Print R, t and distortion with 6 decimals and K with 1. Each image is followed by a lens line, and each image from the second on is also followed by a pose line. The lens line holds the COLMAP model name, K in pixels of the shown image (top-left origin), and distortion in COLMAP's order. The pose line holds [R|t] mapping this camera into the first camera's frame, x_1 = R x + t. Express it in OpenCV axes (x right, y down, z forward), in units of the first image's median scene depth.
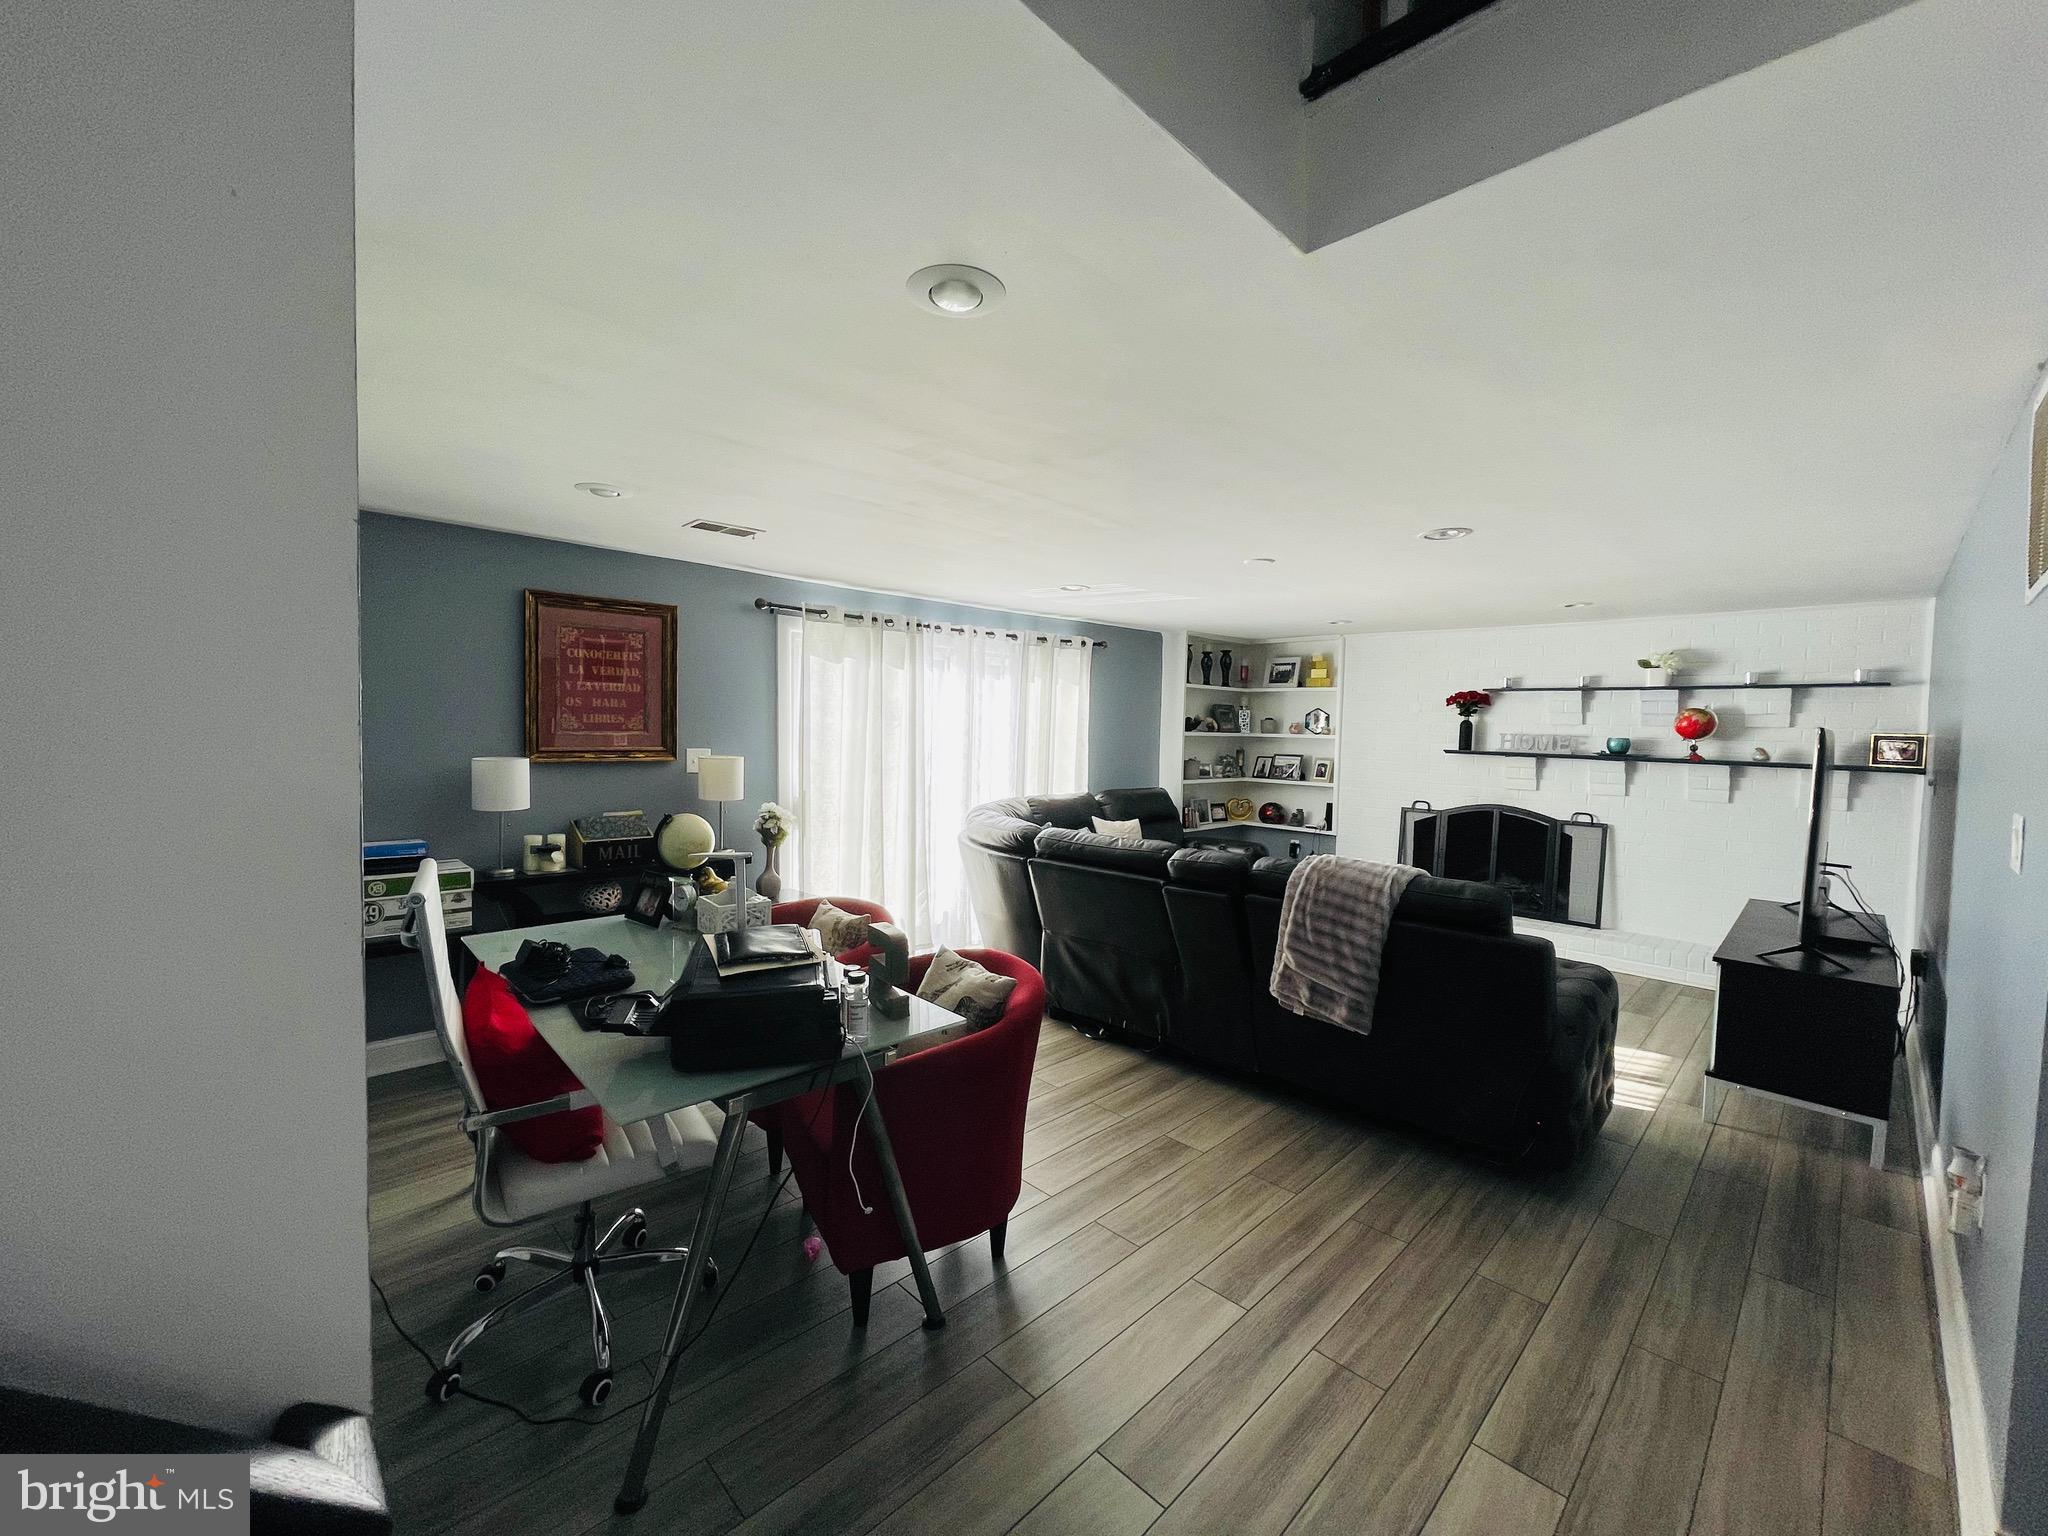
lens RADIAL K [[827.1, 0, 1017.1], [0, 827.1, 765.7], [0, 0, 1]] dist [-0.011989, 0.006205]
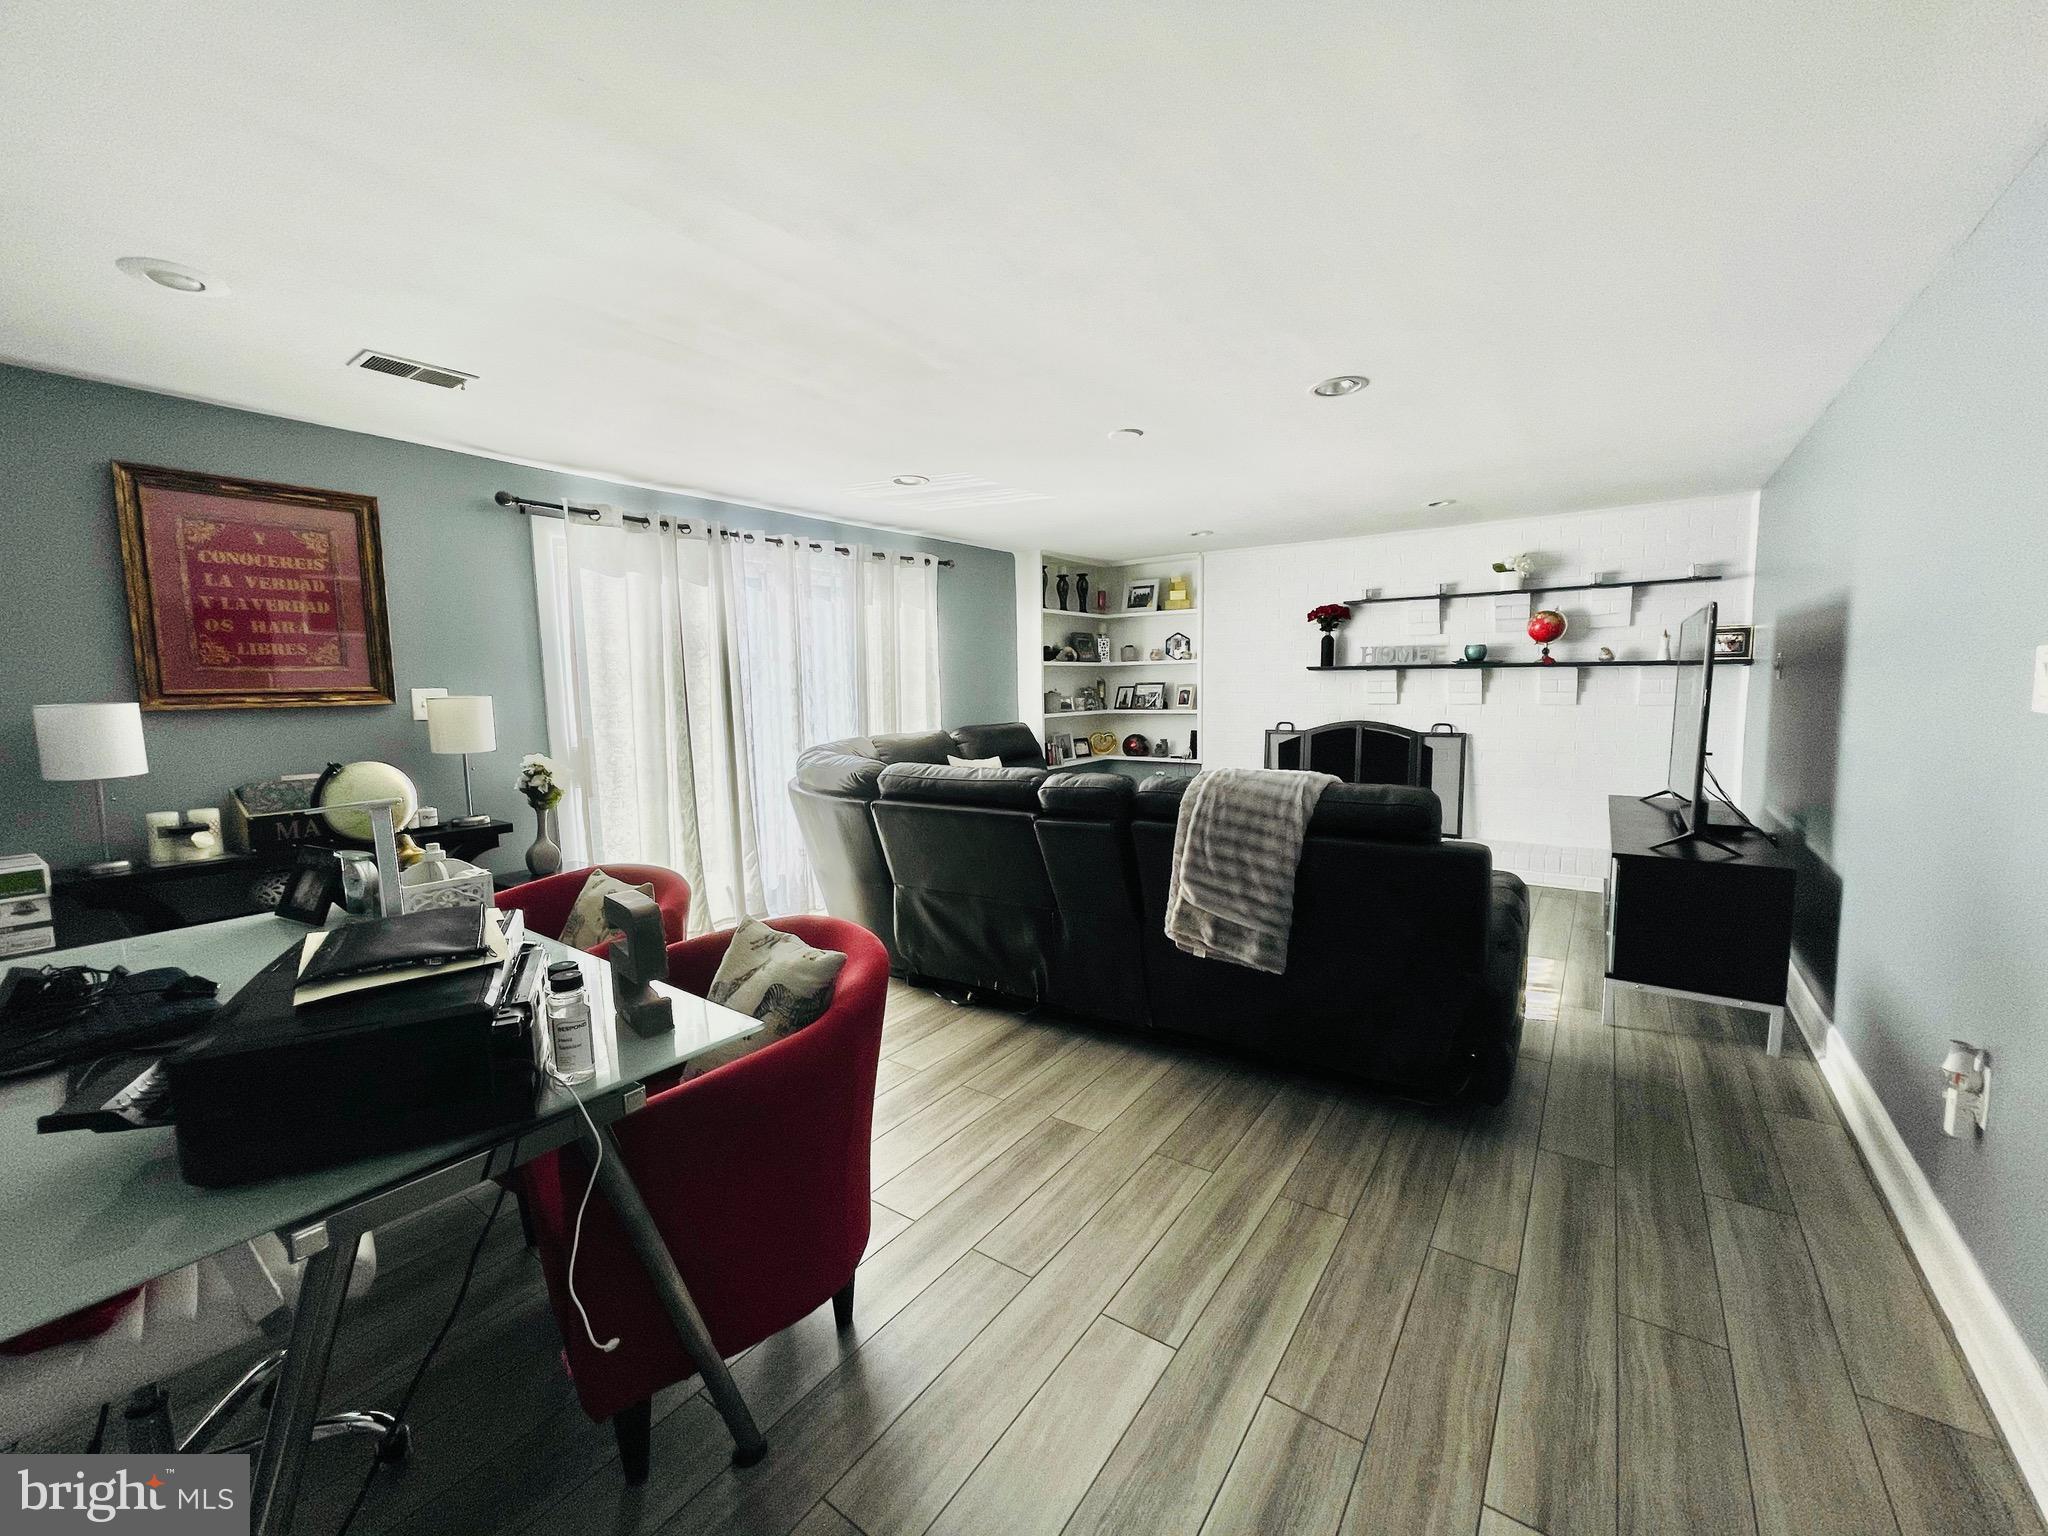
lens RADIAL K [[827.1, 0, 1017.1], [0, 827.1, 765.7], [0, 0, 1]] dist [-0.011989, 0.006205]
pose [[0.983819, -0.059013, 0.169167, 0.016878], [0.049836, 0.997072, 0.057992, 0.031304], [-0.172094, -0.048623, 0.983880, 0.138156]]
